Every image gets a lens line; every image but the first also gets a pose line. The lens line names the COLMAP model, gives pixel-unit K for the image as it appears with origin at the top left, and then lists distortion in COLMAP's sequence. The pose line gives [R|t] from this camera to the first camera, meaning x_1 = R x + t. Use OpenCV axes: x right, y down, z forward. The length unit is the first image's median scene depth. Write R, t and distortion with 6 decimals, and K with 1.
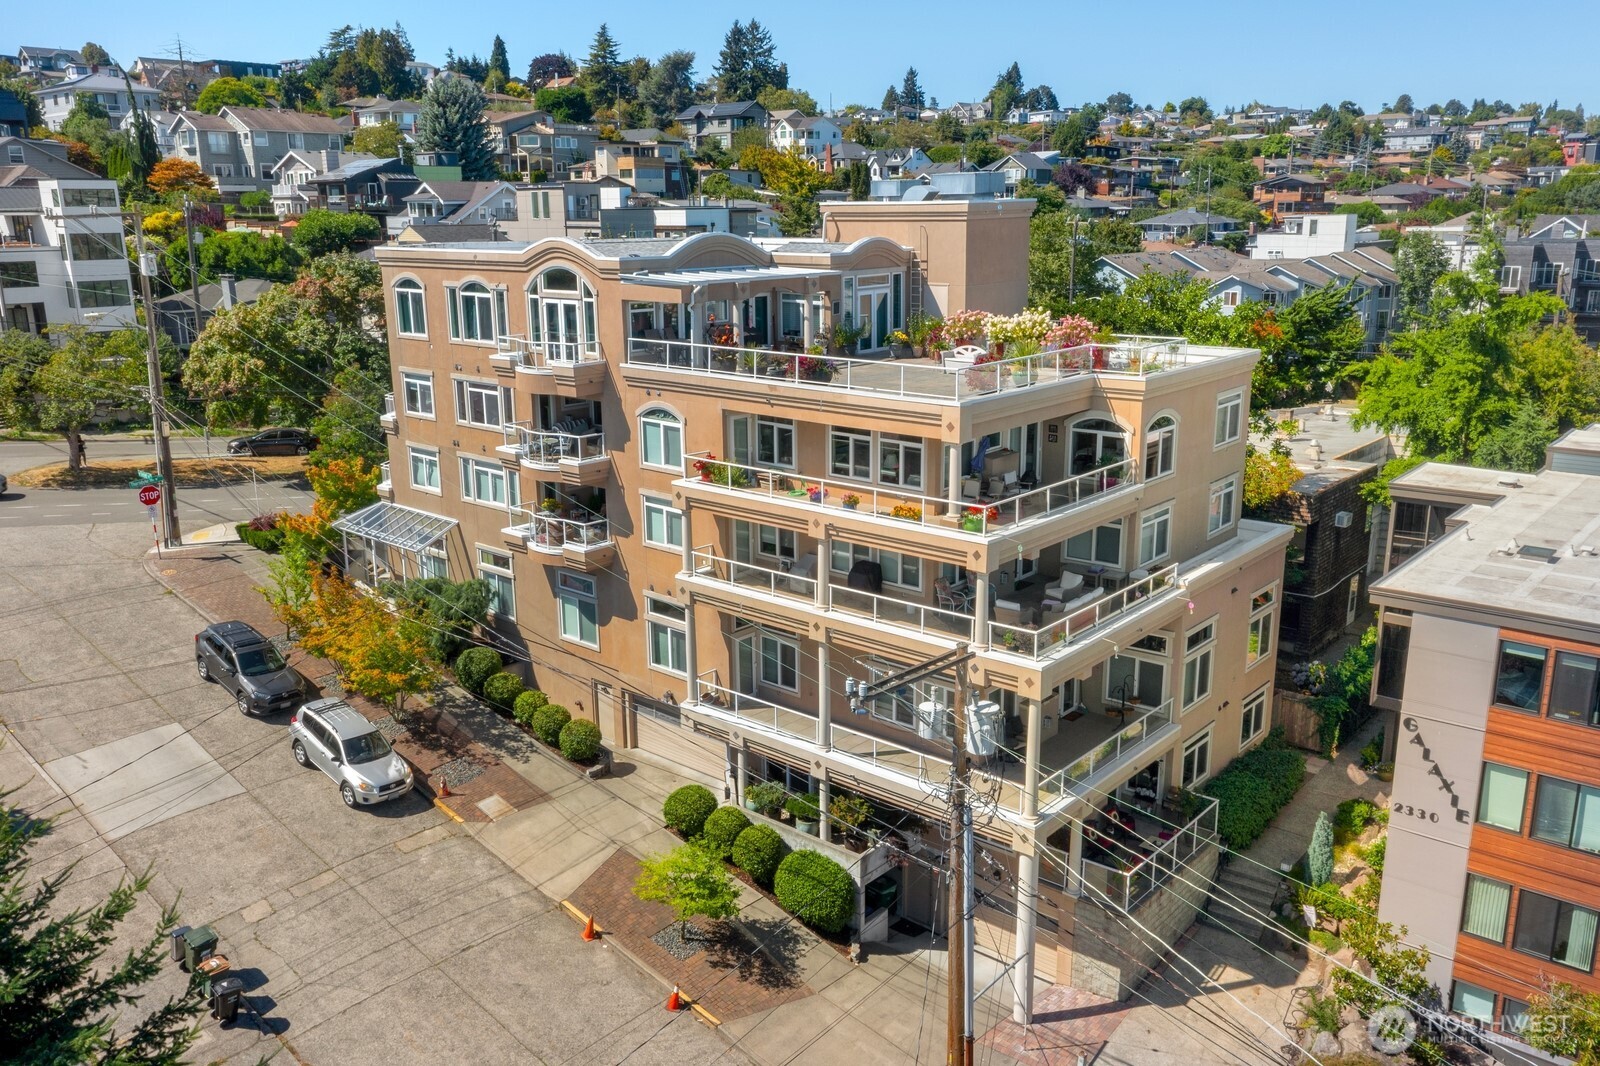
lens RADIAL K [[1272.5, 0, 800.0], [0, 1272.5, 533.0], [0, 0, 1]] dist [0.025045, -0.007241]
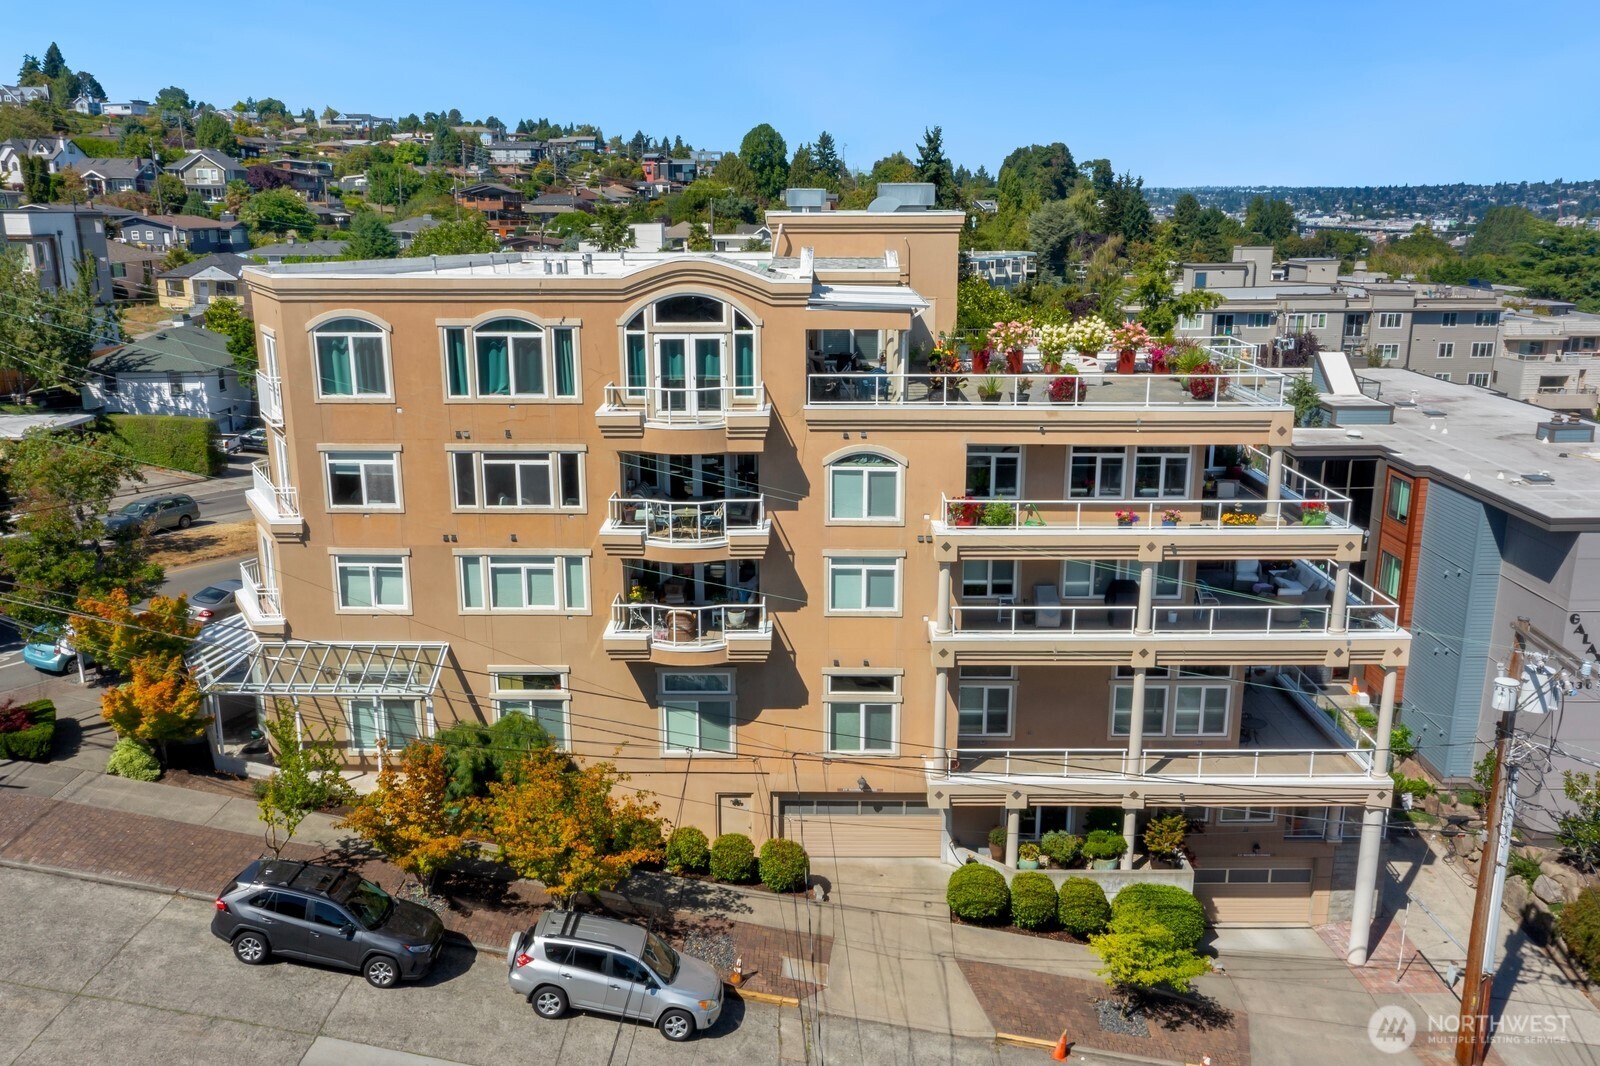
lens RADIAL K [[1272.5, 0, 800.0], [0, 1272.5, 533.0], [0, 0, 1]] dist [0.025045, -0.007241]
pose [[0.757762, -0.154200, 0.634049, -0.620303], [0.156870, 0.986230, 0.052372, -0.085442], [-0.633394, 0.059778, 0.771517, 0.325814]]
